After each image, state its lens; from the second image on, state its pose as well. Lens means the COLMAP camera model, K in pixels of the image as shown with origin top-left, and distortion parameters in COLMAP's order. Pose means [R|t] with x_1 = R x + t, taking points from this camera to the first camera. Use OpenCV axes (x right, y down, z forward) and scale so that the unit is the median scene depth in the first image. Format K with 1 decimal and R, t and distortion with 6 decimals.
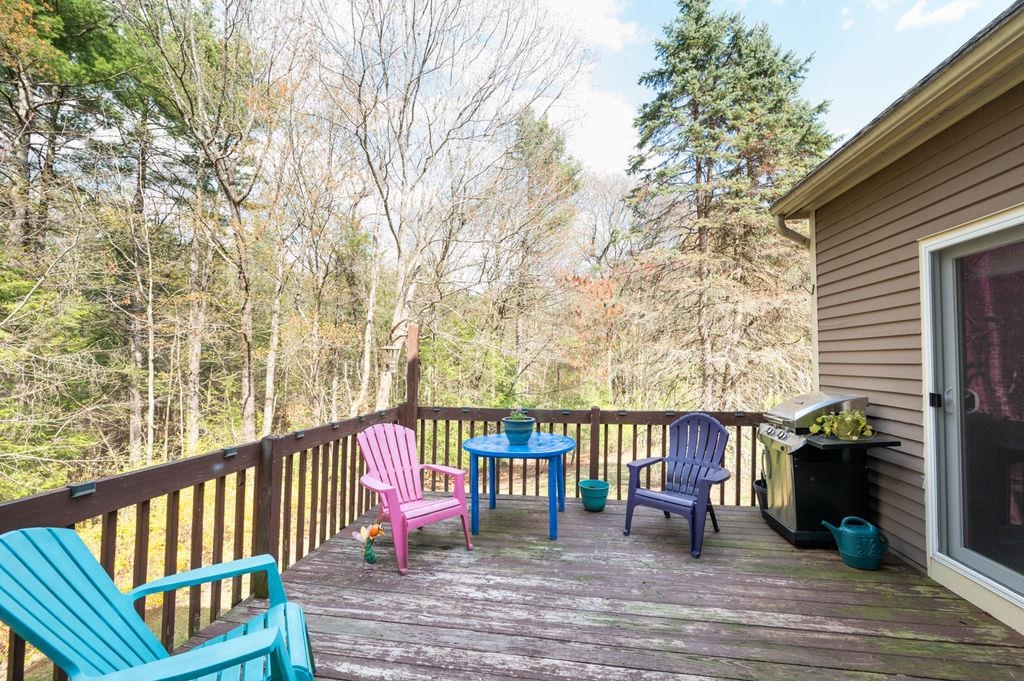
lens RADIAL K [[425.2, 0, 516.3], [0, 425.2, 341.3], [0, 0, 1]] dist [-0.001821, 0.000470]
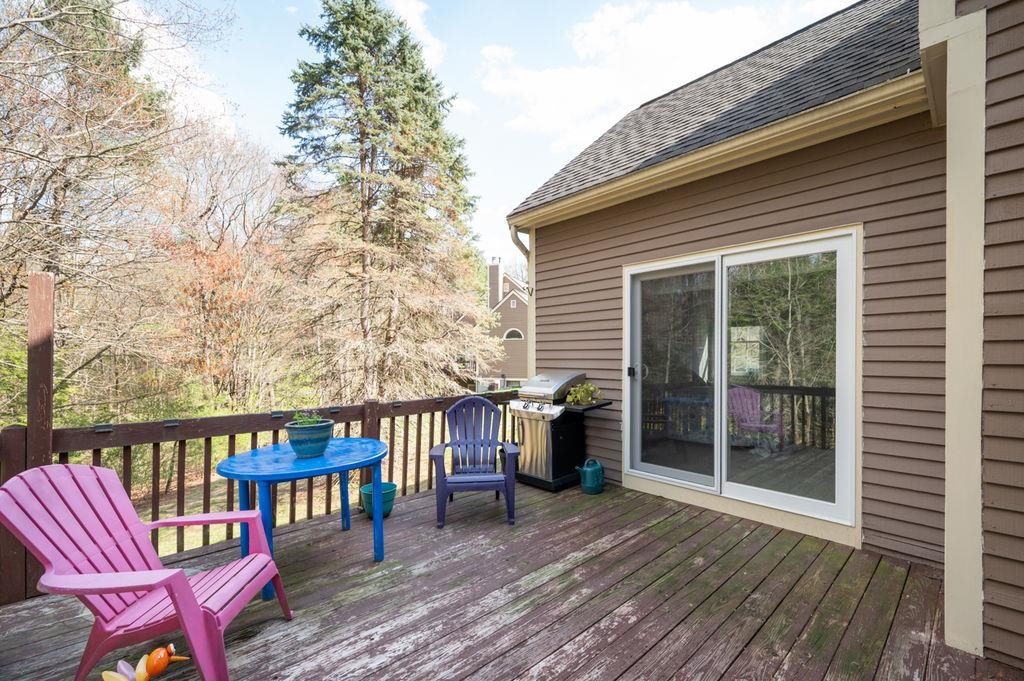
lens RADIAL K [[425.2, 0, 517.3], [0, 425.2, 356.4], [0, 0, 1]] dist [-0.001821, 0.000470]
pose [[0.627280, -0.007334, 0.778759, -0.439060], [-0.027638, 0.999116, 0.031671, 0.042821], [-0.778303, -0.041390, 0.626523, 0.335156]]
